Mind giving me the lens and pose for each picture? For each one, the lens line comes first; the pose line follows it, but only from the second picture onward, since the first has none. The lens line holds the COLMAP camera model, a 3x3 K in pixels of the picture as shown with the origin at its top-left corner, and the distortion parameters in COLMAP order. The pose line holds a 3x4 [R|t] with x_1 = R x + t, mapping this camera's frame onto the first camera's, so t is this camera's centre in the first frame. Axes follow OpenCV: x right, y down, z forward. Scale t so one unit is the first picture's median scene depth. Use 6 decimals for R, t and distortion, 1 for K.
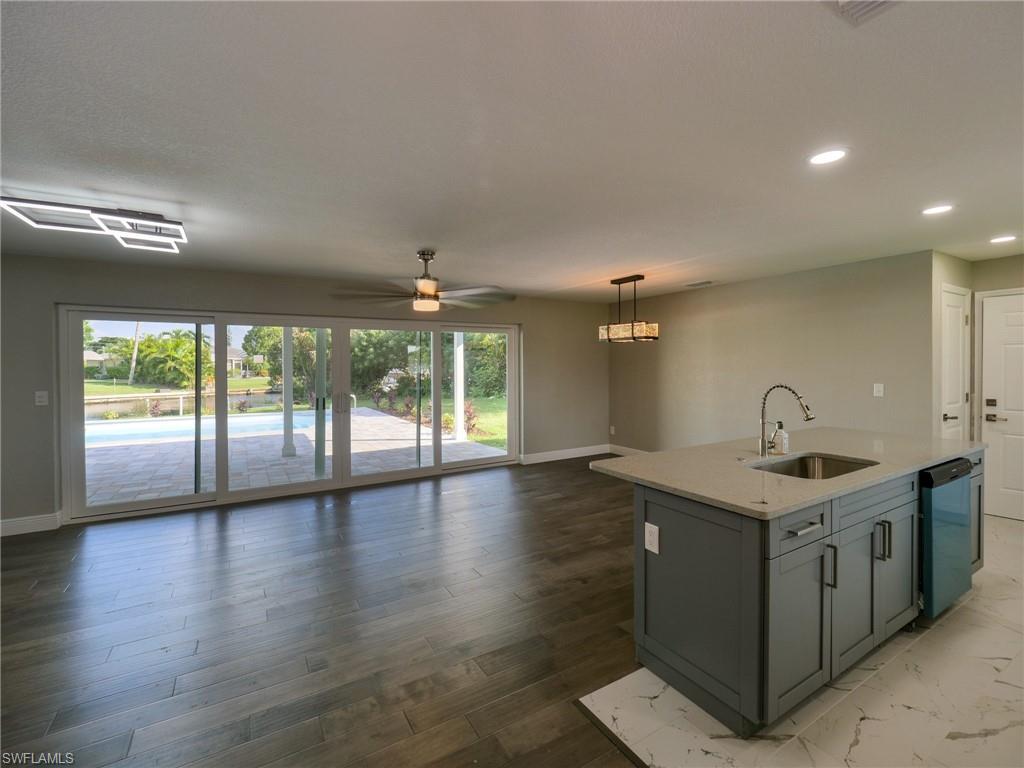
lens RADIAL K [[459.5, 0, 519.9], [0, 459.5, 373.1], [0, 0, 1]] dist [-0.004222, -0.000245]
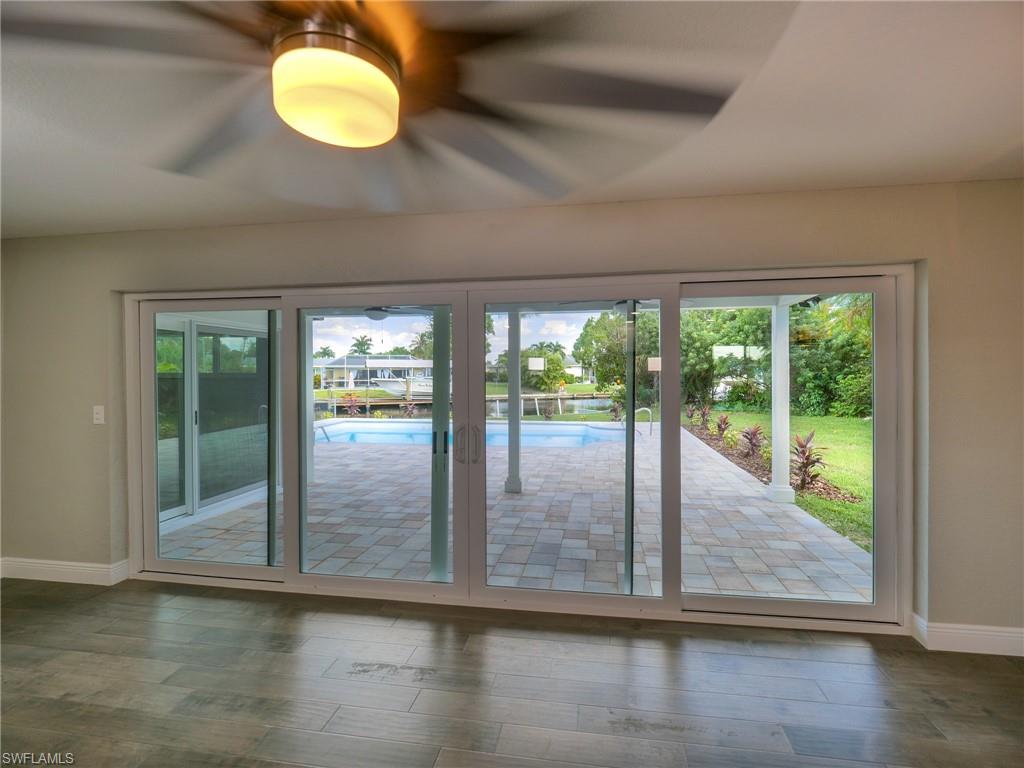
lens RADIAL K [[459.5, 0, 519.9], [0, 459.5, 373.1], [0, 0, 1]] dist [-0.004222, -0.000245]
pose [[0.751195, 0.002962, -0.660073, 0.000763], [-0.012494, 0.999875, -0.009732, -0.002357], [0.659962, 0.015558, 0.751138, 0.122200]]
